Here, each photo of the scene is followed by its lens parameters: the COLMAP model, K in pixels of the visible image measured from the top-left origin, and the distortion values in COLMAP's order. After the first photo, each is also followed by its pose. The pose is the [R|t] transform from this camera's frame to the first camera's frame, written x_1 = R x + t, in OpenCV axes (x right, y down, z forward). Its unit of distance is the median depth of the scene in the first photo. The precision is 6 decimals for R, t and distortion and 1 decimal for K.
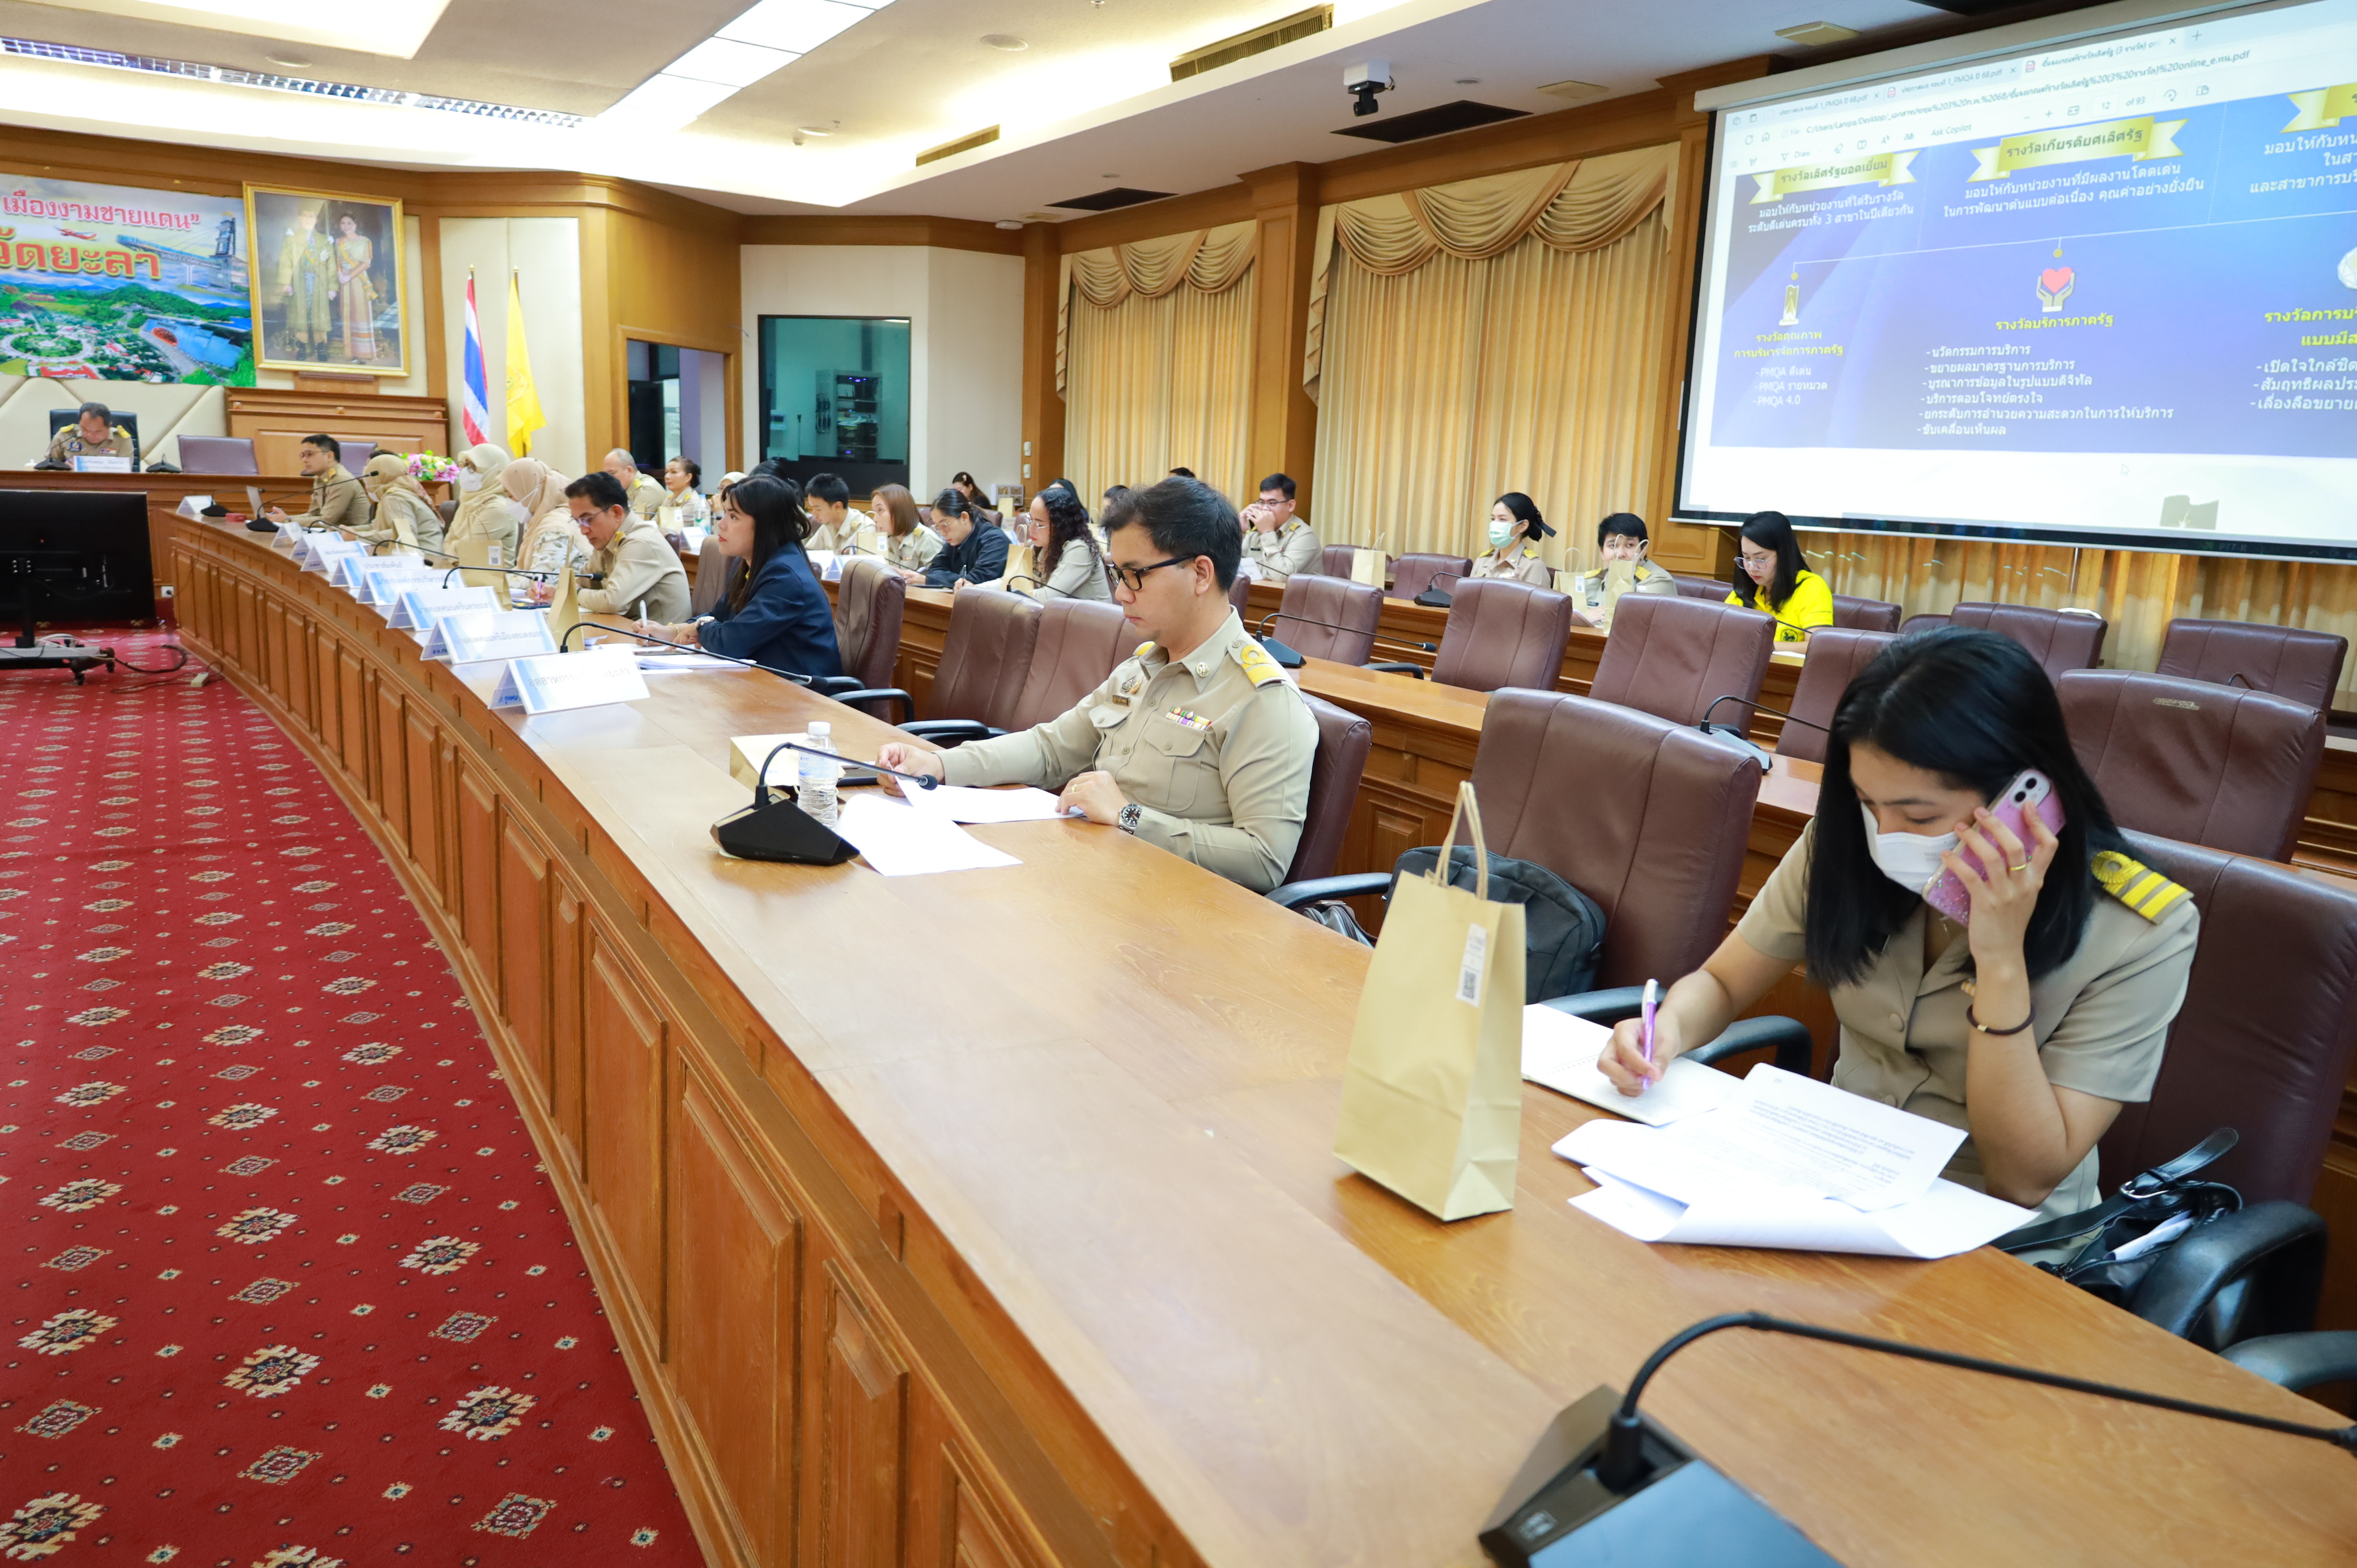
lens RADIAL K [[1581.7, 0, 1187.7], [0, 1581.7, 784.5], [0, 0, 1]] dist [-0.014949, 0.005449]
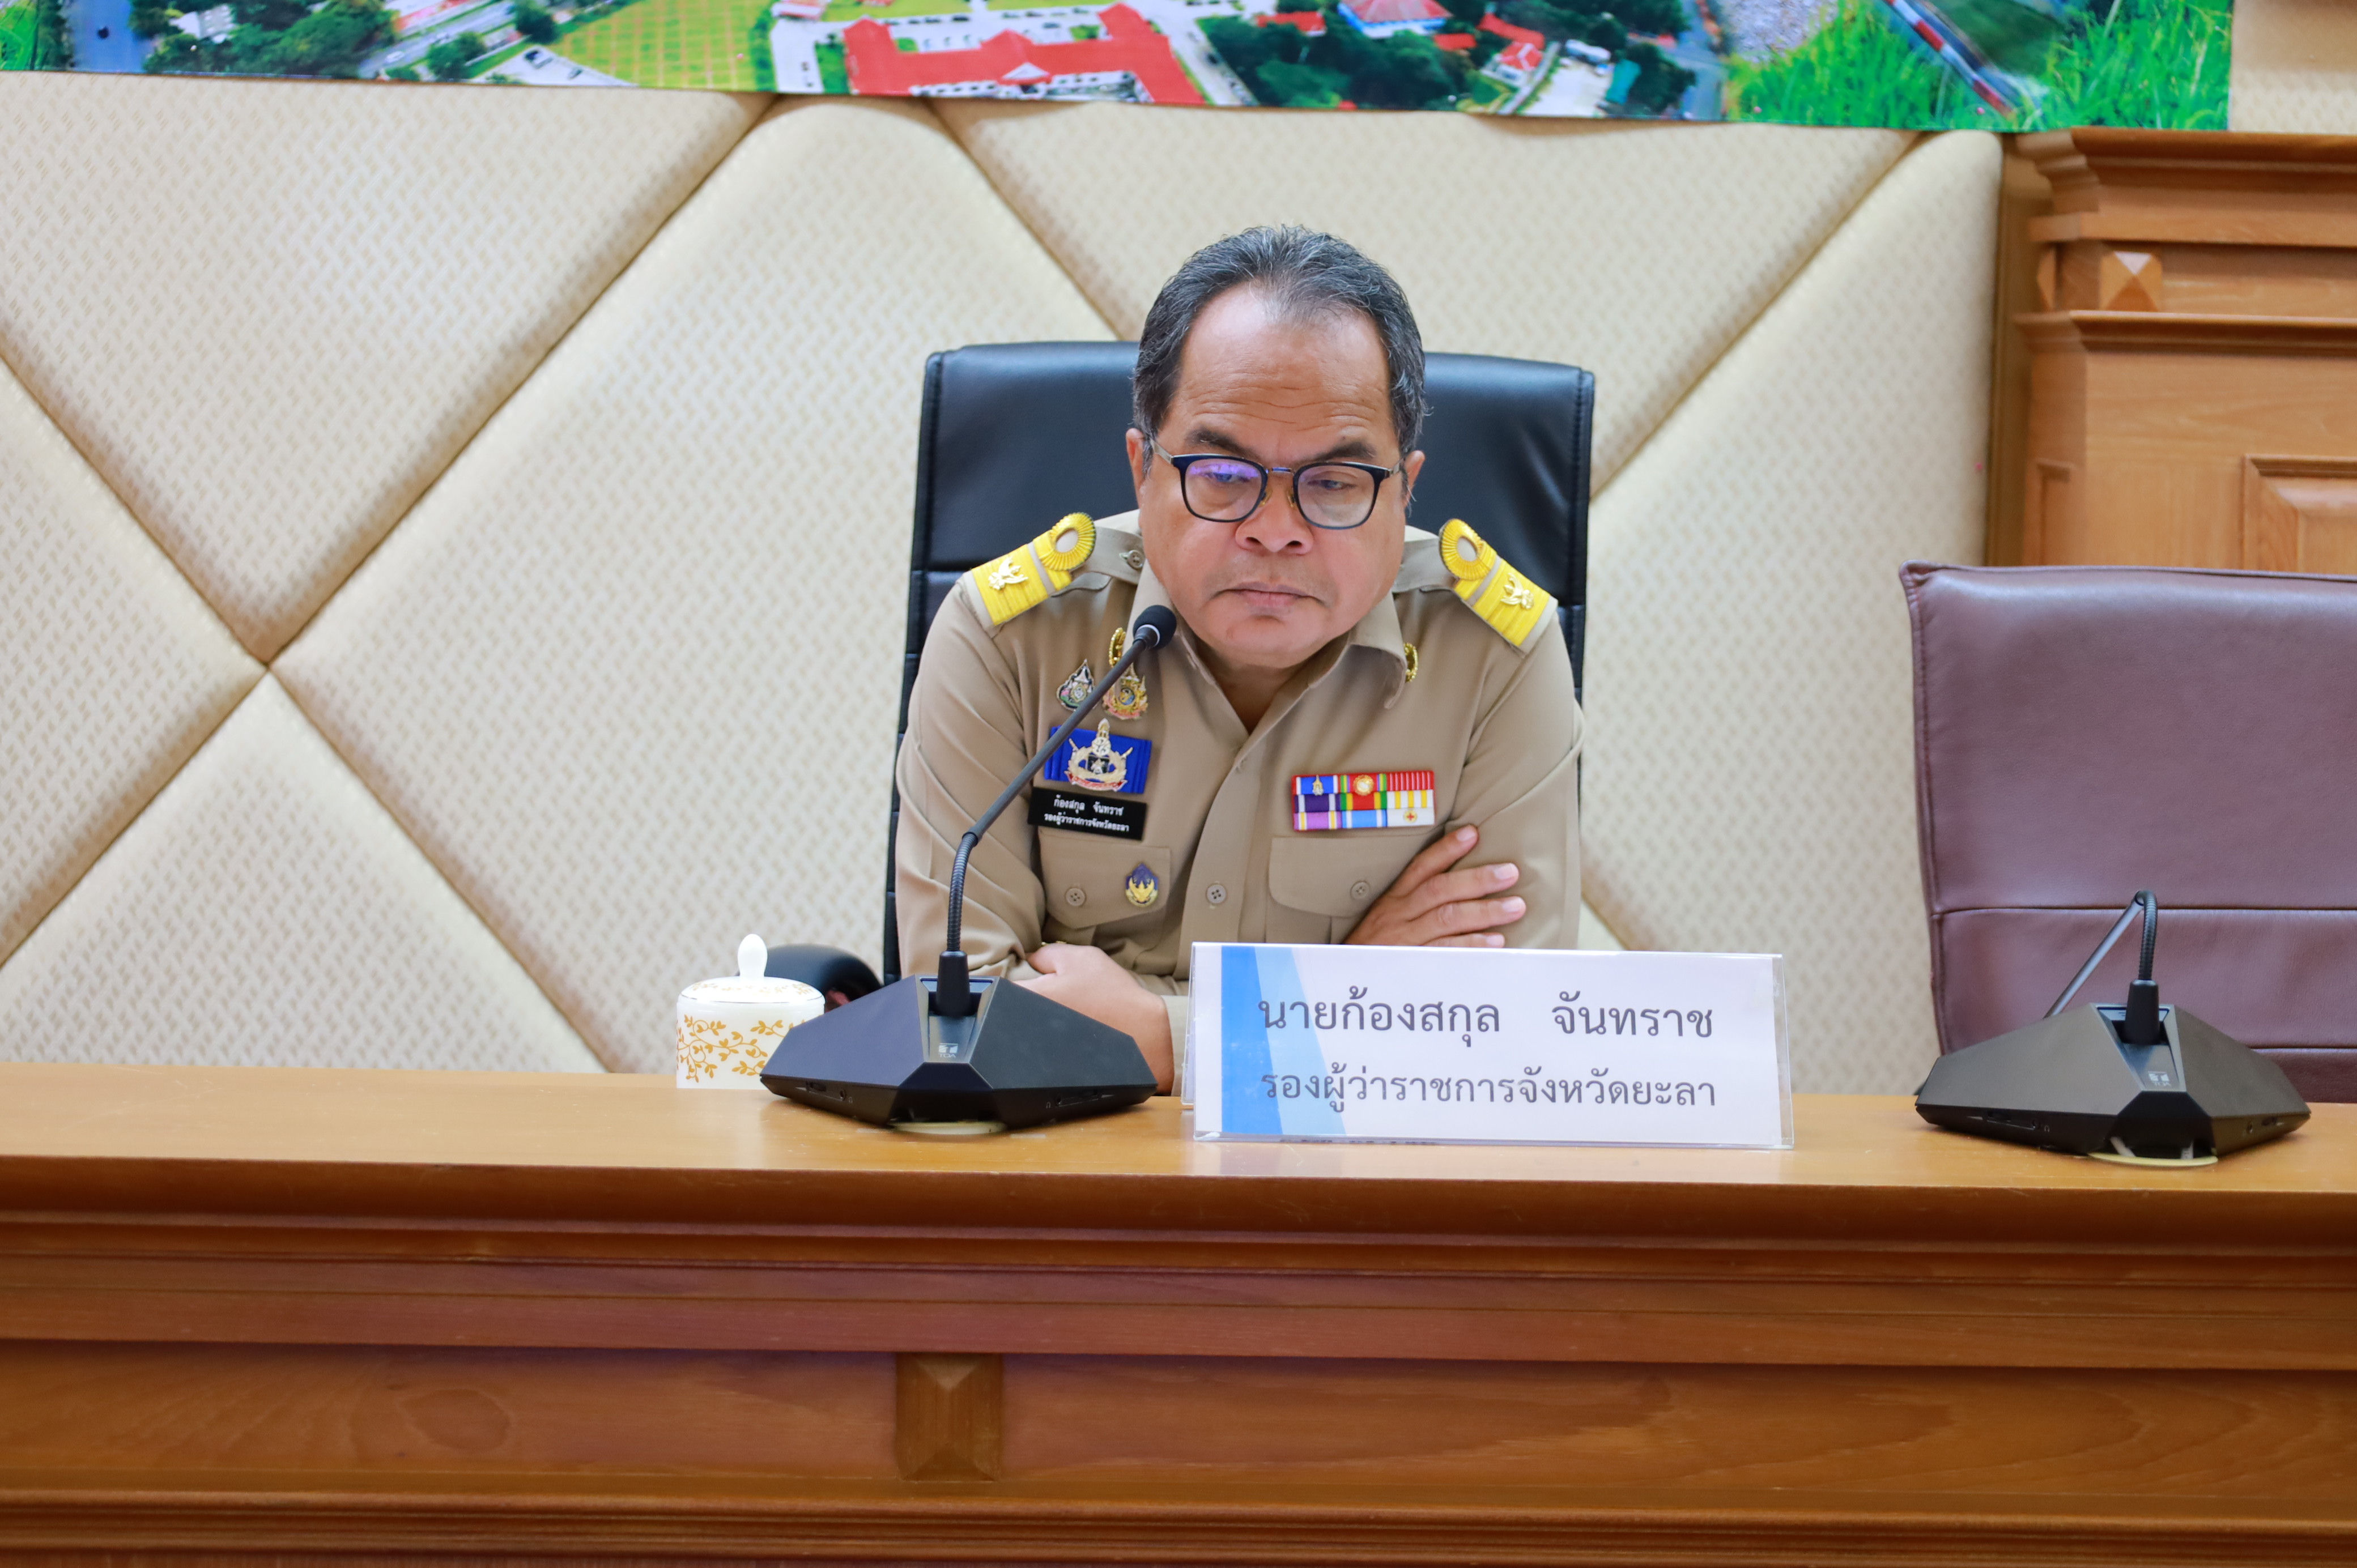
lens RADIAL K [[4885.4, 0, 1178.5], [0, 4885.4, 784.0], [0, 0, 1]] dist [-0.020654, 0.599516]
pose [[0.863479, 0.029181, -0.503540, -0.482229], [-0.090642, 0.991050, -0.098001, -0.159596], [0.496174, 0.130264, 0.858396, 0.648364]]
